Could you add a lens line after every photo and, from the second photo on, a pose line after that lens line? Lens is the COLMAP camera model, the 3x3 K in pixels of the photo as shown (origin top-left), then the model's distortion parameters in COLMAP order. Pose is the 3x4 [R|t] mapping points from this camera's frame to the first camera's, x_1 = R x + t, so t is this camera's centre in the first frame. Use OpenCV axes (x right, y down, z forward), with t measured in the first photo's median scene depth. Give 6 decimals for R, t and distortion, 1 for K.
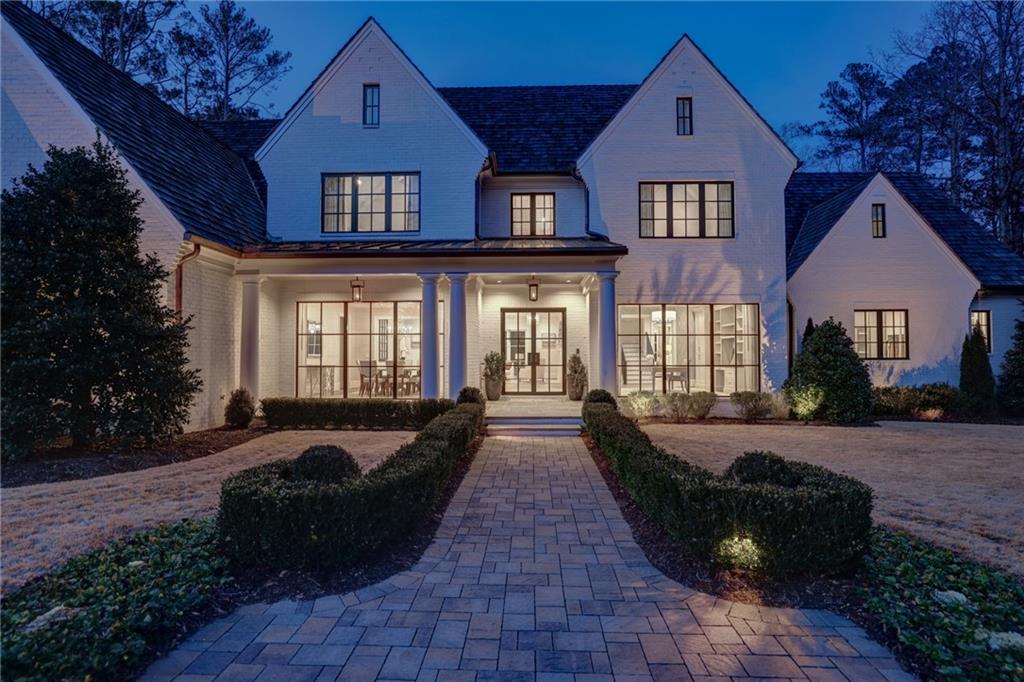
lens RADIAL K [[550.9, 0, 512.0], [0, 550.9, 341.0], [0, 0, 1]] dist [0.002650, 0.000592]
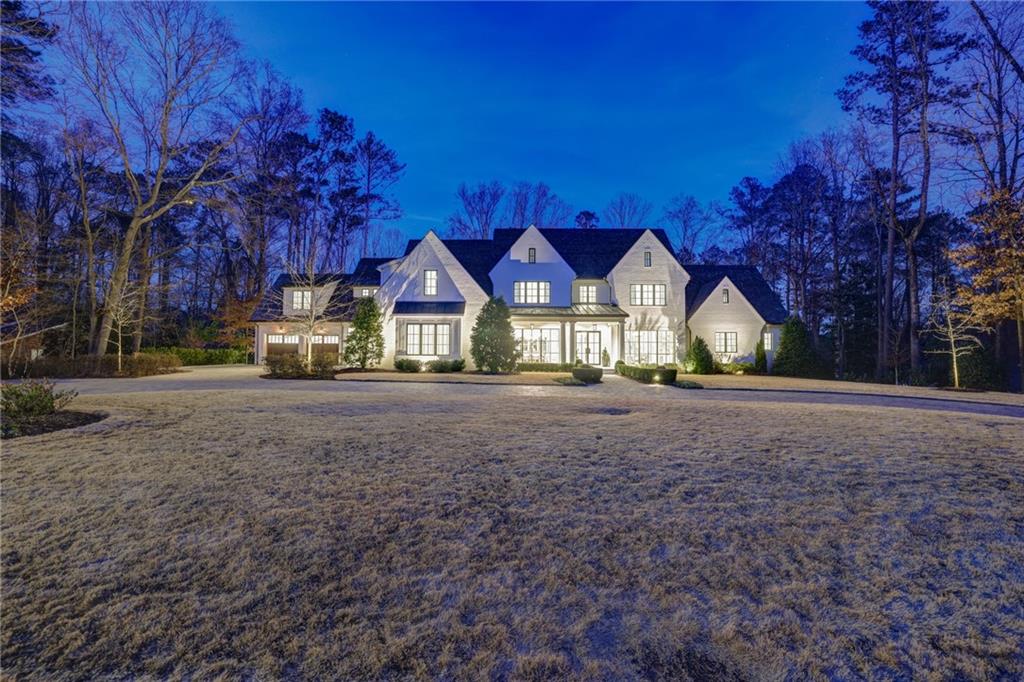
lens RADIAL K [[436.1, 0, 513.8], [0, 436.1, 339.6], [0, 0, 1]] dist [-0.015879, 0.000211]
pose [[0.999890, 0.009006, 0.011802, -0.337776], [-0.008991, 0.999959, -0.001270, -0.014429], [-0.011813, 0.001164, 0.999930, -1.041129]]
